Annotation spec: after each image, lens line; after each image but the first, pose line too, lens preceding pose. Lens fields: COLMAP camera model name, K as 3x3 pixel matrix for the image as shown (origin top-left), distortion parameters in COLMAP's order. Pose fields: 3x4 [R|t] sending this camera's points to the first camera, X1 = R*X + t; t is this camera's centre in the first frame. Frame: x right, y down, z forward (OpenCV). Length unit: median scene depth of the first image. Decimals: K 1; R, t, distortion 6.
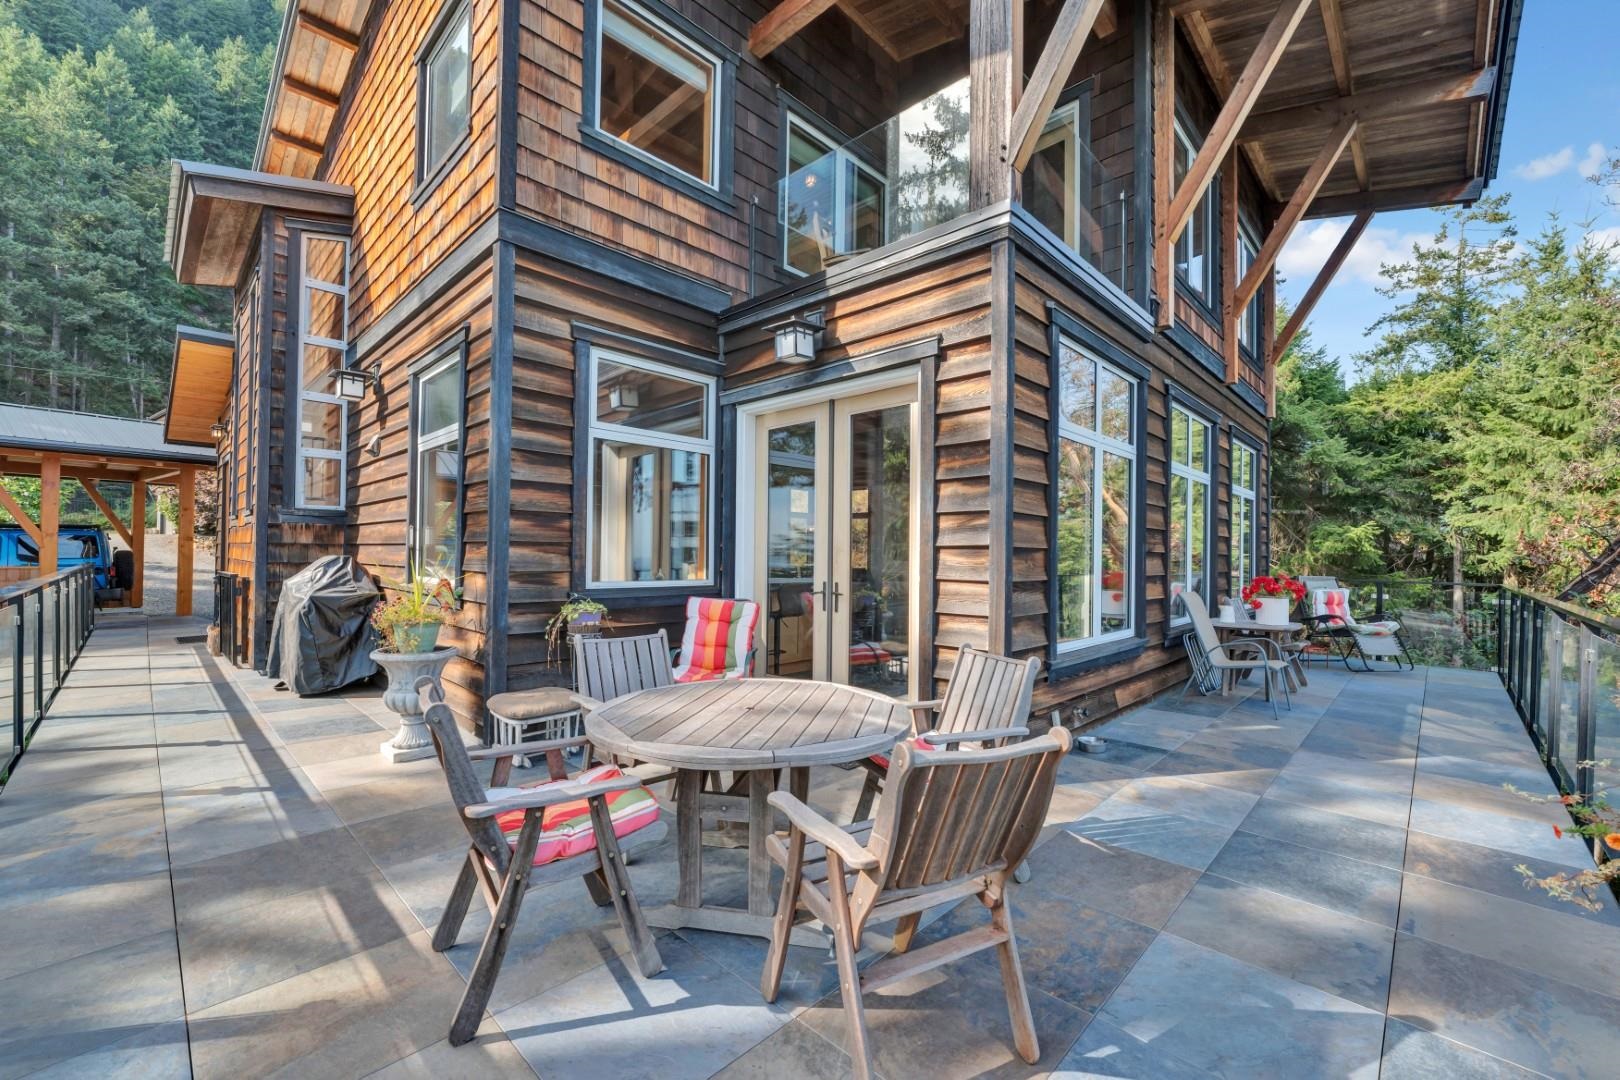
lens RADIAL K [[656.4, 0, 806.3], [0, 656.4, 547.7], [0, 0, 1]] dist [-0.009210, 0.000765]
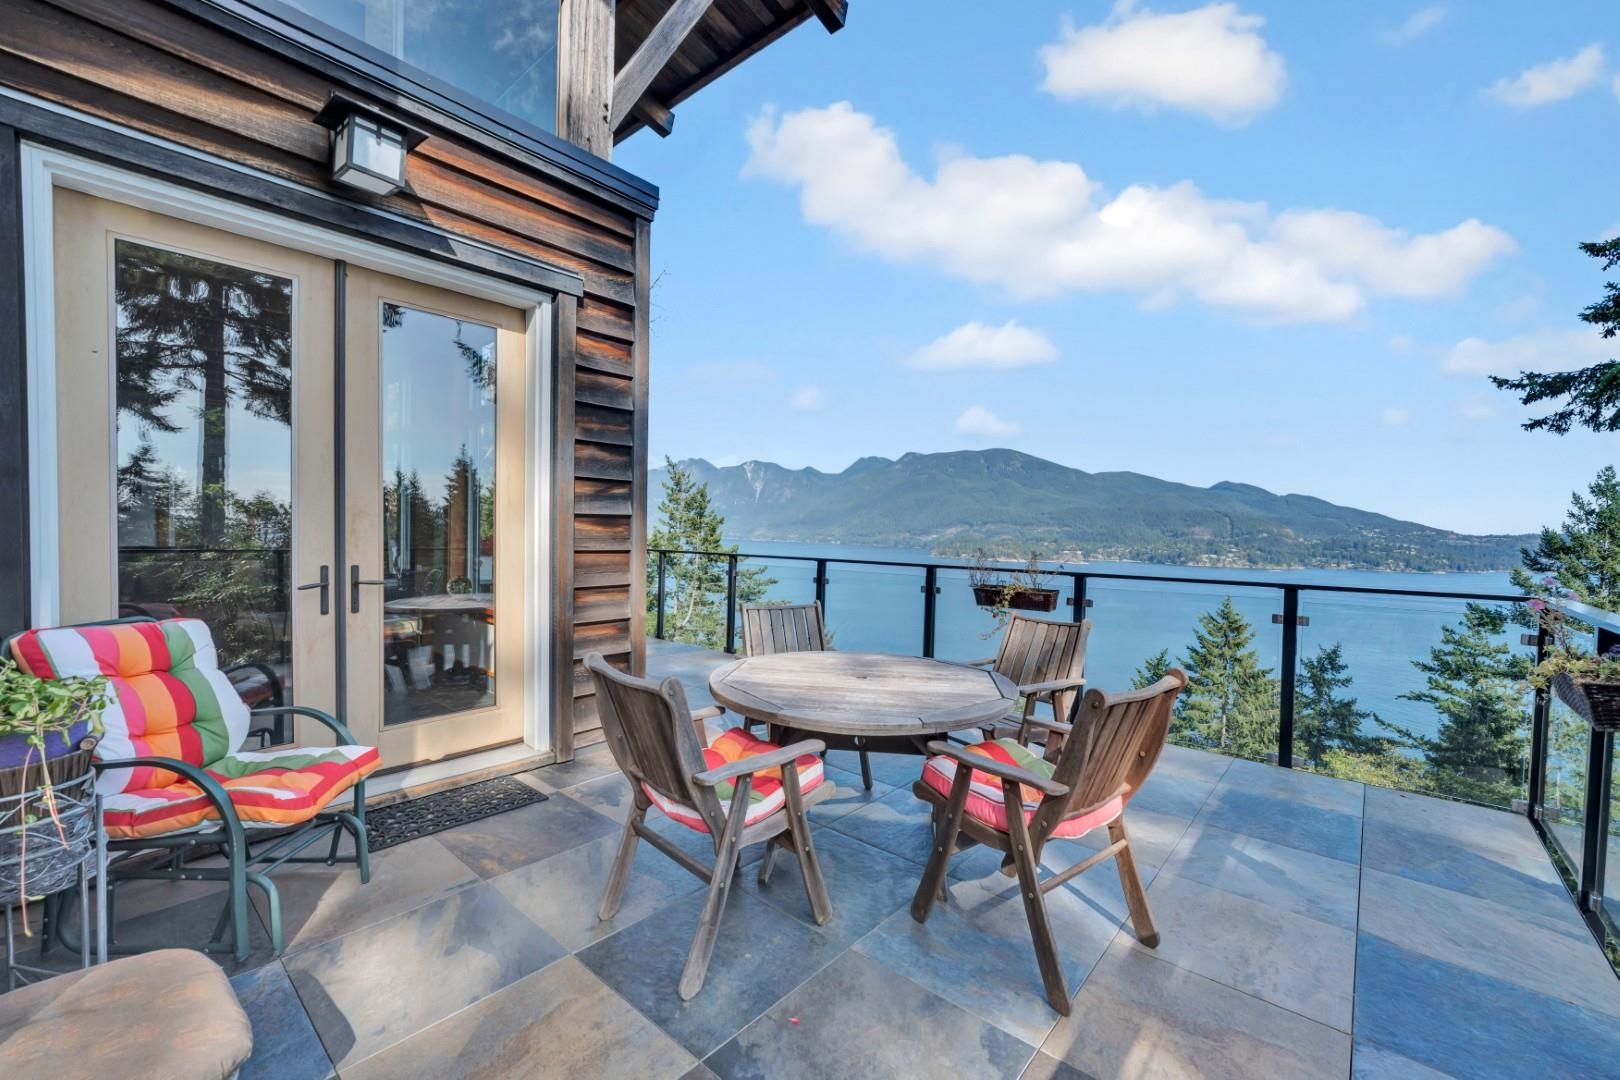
lens RADIAL K [[656.6, 0, 806.6], [0, 656.6, 547.4], [0, 0, 1]] dist [-0.010611, 0.000363]
pose [[-0.046217, -0.036780, 0.998254, -0.590750], [-0.031081, 0.998891, 0.035365, 0.001506], [-0.998448, -0.029392, -0.047308, 0.606827]]
